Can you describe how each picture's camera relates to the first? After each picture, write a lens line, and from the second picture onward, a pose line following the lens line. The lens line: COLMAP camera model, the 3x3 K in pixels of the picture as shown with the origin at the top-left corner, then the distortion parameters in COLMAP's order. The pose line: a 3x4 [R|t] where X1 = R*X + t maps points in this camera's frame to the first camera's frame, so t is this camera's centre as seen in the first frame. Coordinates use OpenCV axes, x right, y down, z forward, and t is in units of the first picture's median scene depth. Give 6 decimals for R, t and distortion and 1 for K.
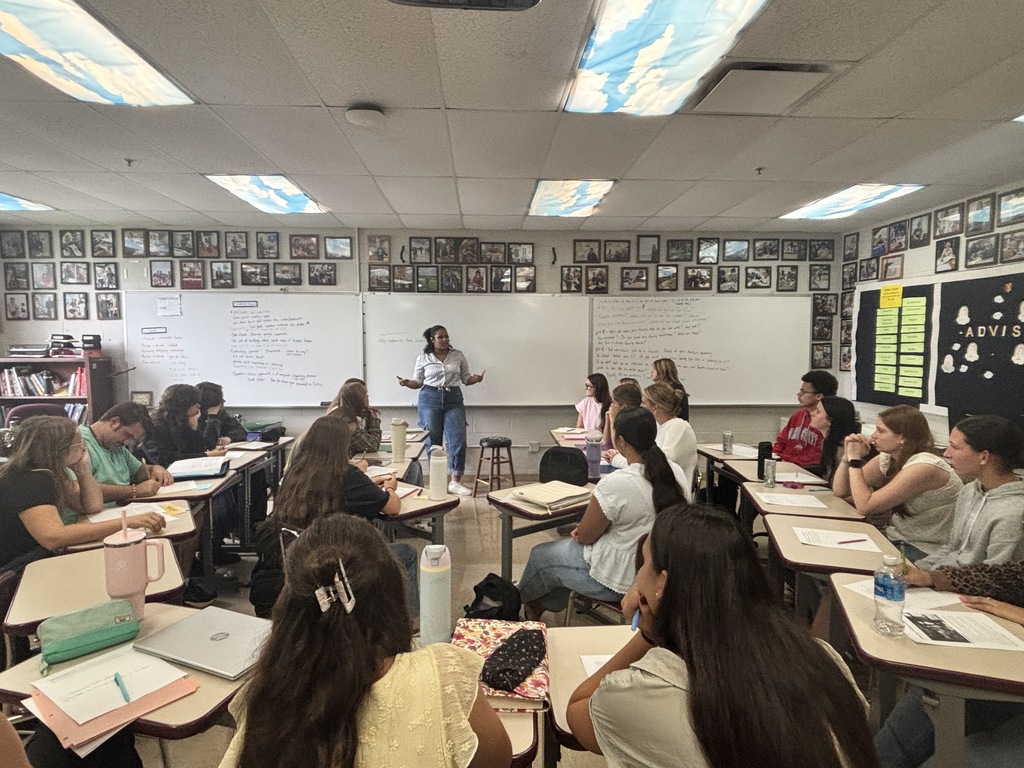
lens RADIAL K [[559.3, 0, 512.0], [0, 559.3, 384.0], [0, 0, 1]] dist [0.087628, -0.102673]
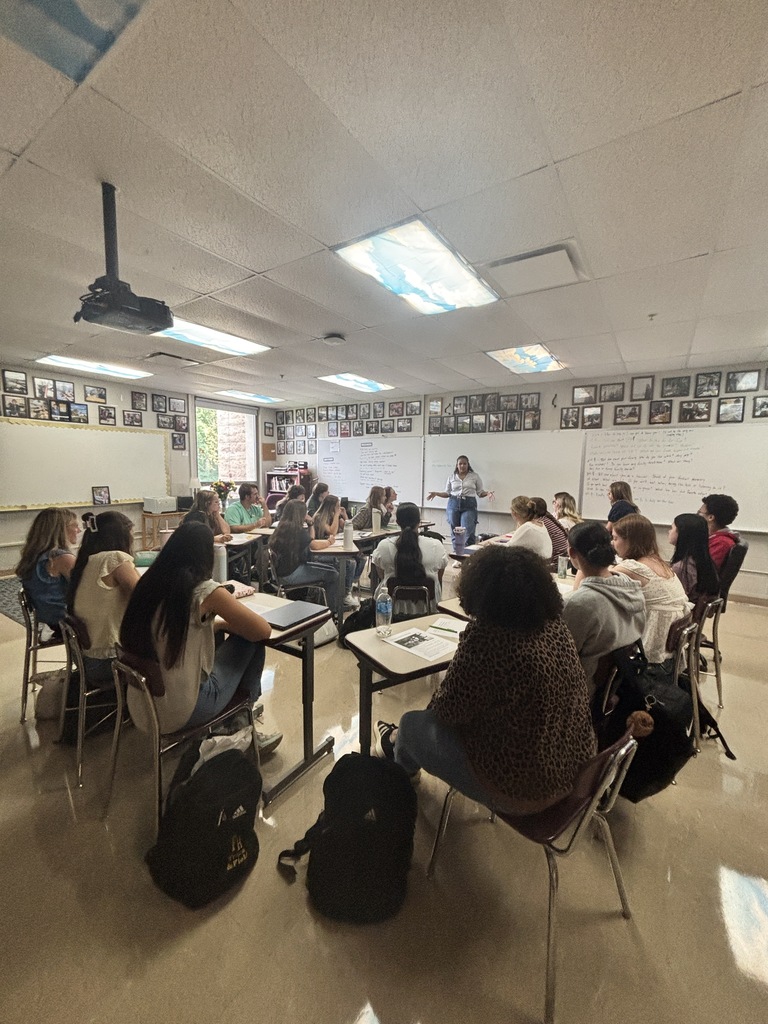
lens RADIAL K [[404.6, 0, 384.0], [0, 404.6, 512.0], [0, 0, 1]] dist [-0.001456, -0.000268]
pose [[0.805526, 0.075014, -0.587793, 0.325207], [-0.059648, 0.997181, 0.045518, 0.008491], [0.589551, -0.001605, 0.807730, 0.013242]]
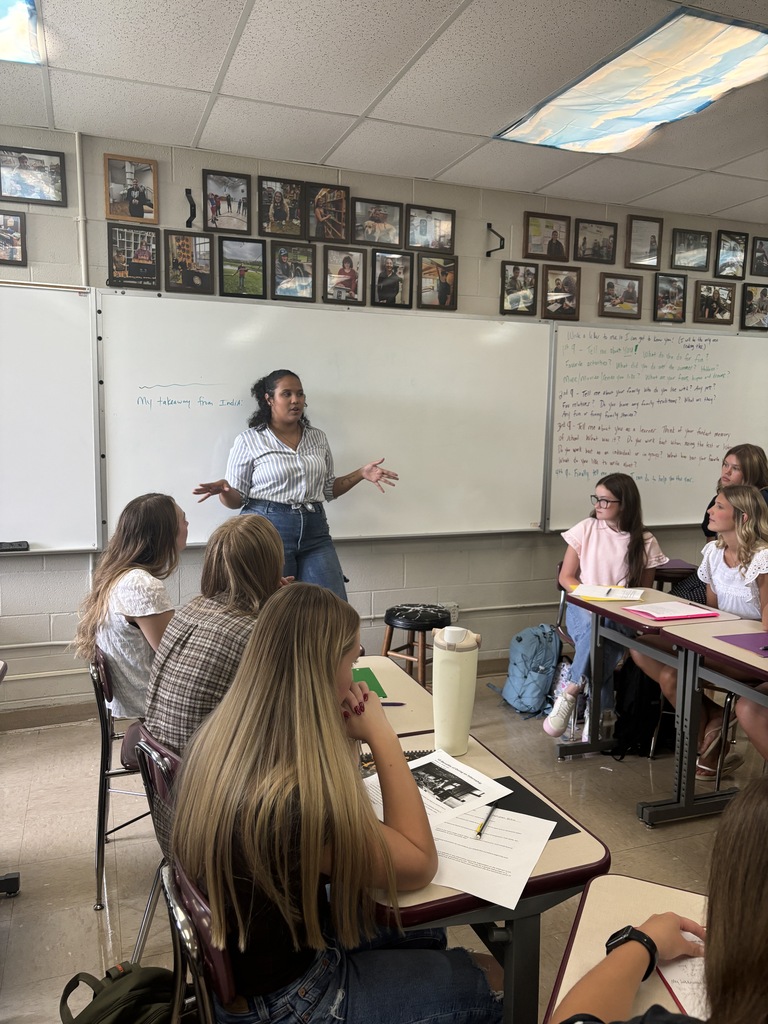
lens RADIAL K [[784.0, 0, 384.0], [0, 784.0, 512.0], [0, 0, 1]] dist [0.028330, -0.002305]
pose [[0.949556, -0.023340, 0.312728, -0.246611], [0.010840, 0.999073, 0.041652, -0.012883], [-0.313410, -0.036161, 0.948929, 0.346570]]
